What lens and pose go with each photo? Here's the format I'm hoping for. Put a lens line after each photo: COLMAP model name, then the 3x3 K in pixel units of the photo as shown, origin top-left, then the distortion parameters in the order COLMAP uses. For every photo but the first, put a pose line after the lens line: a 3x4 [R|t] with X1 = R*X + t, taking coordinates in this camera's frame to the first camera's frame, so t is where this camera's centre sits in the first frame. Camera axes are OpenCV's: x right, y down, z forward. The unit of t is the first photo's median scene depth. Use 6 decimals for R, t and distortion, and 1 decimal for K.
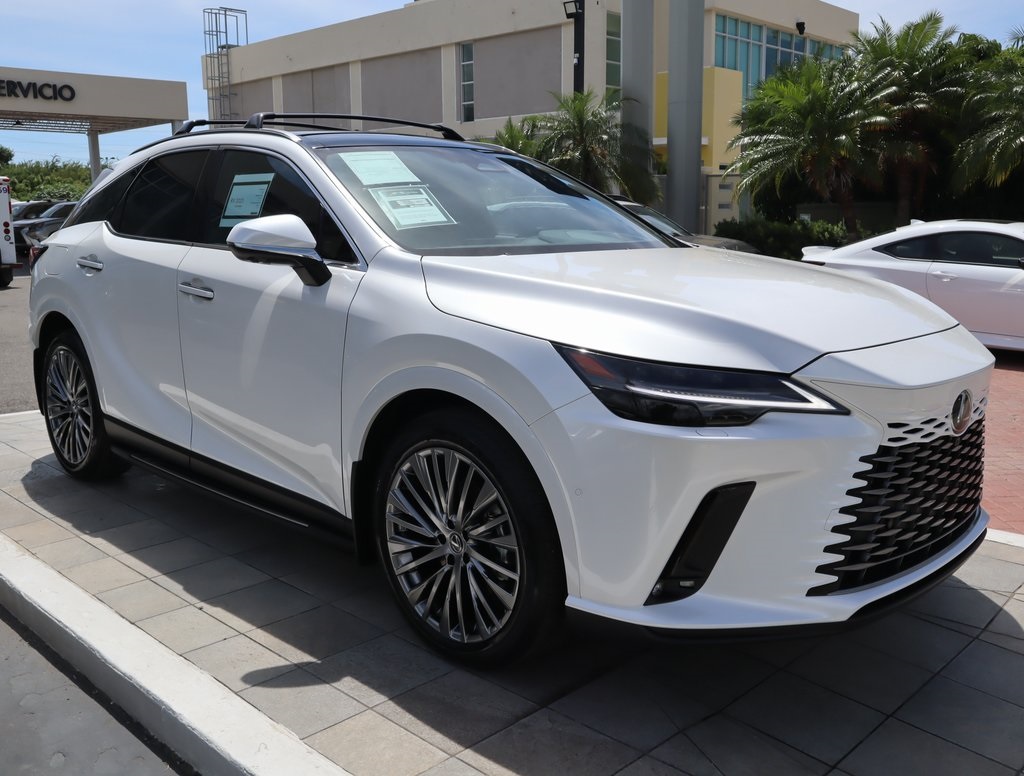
lens RADIAL K [[956.4, 0, 515.3], [0, 956.4, 378.5], [0, 0, 1]] dist [-0.049123, 0.000000]
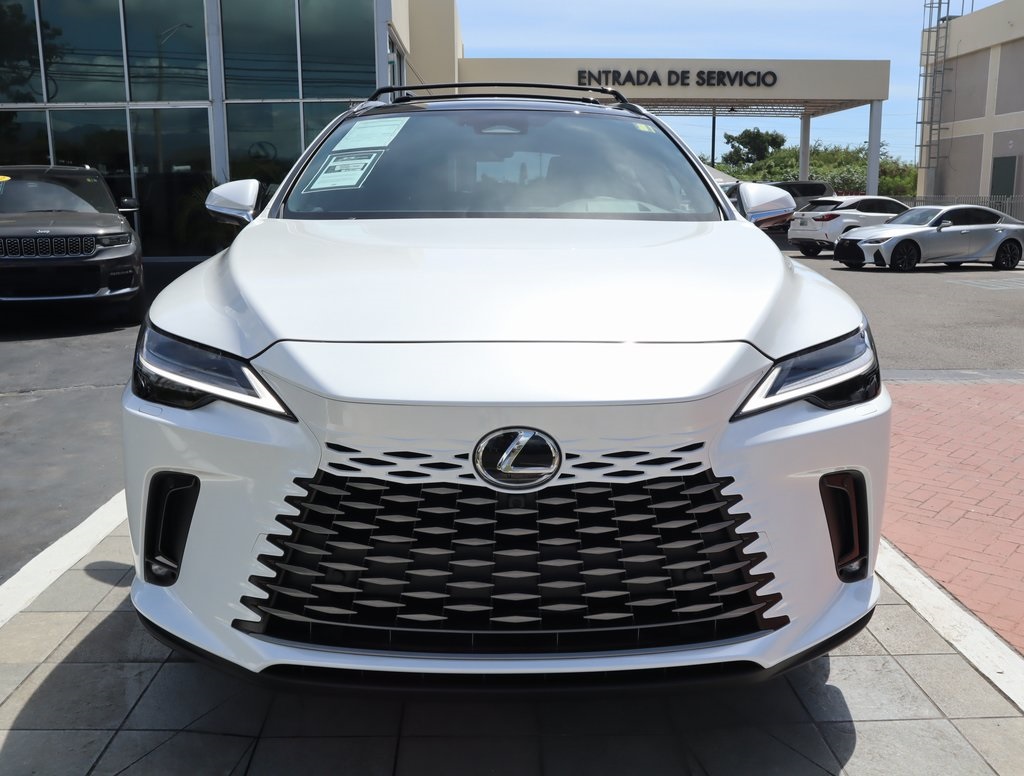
lens RADIAL K [[956.4, 0, 518.9], [0, 956.4, 381.8], [0, 0, 1]] dist [-0.049123, 0.000000]
pose [[0.710716, 0.135112, -0.690382, 0.104419], [-0.121714, 0.990199, 0.068490, -0.007236], [0.692869, 0.035352, 0.720196, 0.057360]]
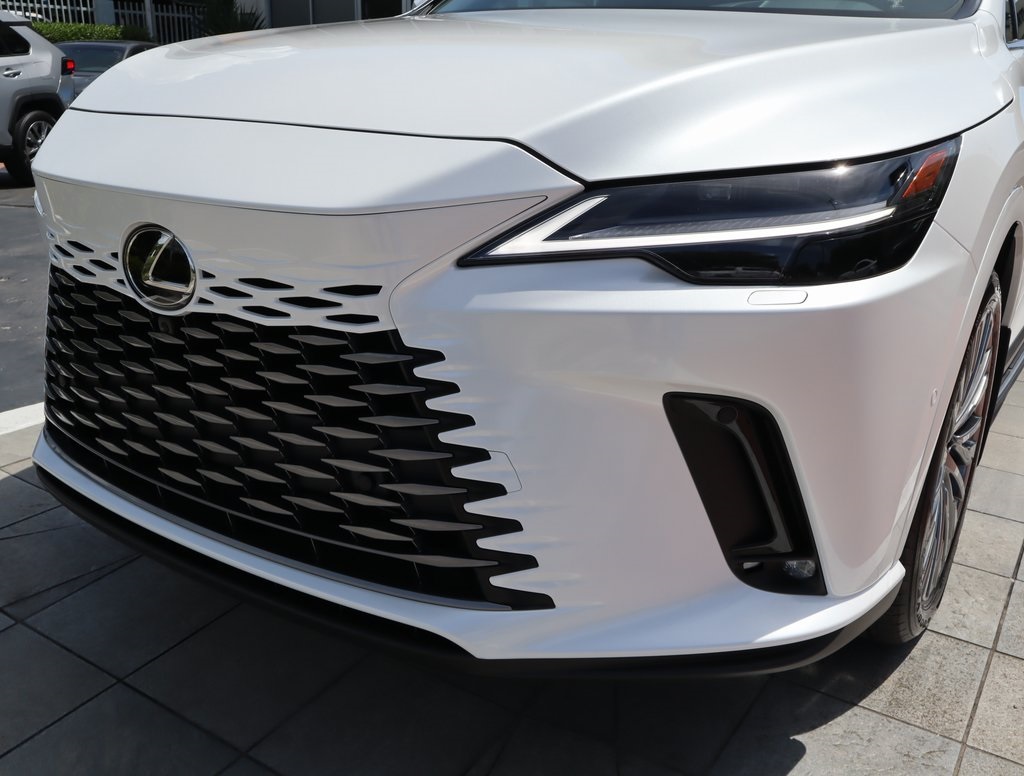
lens RADIAL K [[956.4, 0, 509.2], [0, 956.4, 389.6], [0, 0, 1]] dist [-0.049123, 0.000000]
pose [[0.161994, 0.316366, -0.934703, 0.112259], [-0.190975, 0.939358, 0.284843, -0.009506], [0.968136, 0.132362, 0.212589, 0.124471]]
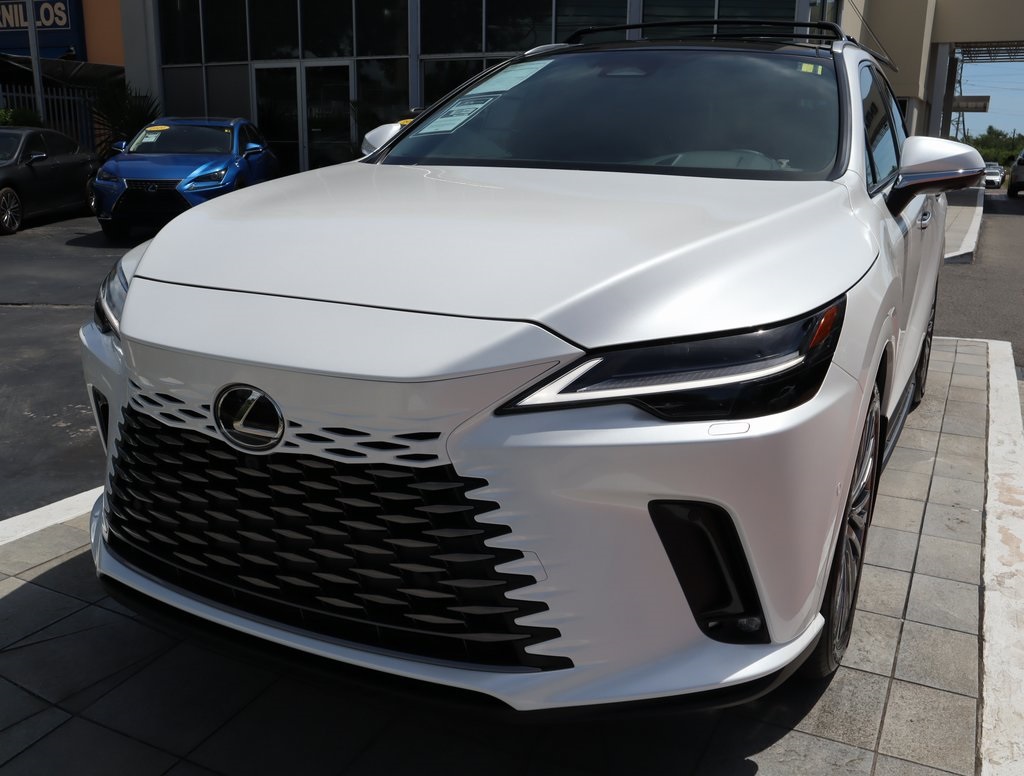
lens RADIAL K [[956.4, 0, 512.4], [0, 956.4, 392.5], [0, 0, 1]] dist [-0.049123, 0.000000]
pose [[0.280578, 0.249054, -0.926957, 0.126163], [-0.179537, 0.962322, 0.204212, -0.016722], [0.942891, 0.109126, 0.314720, 0.110489]]
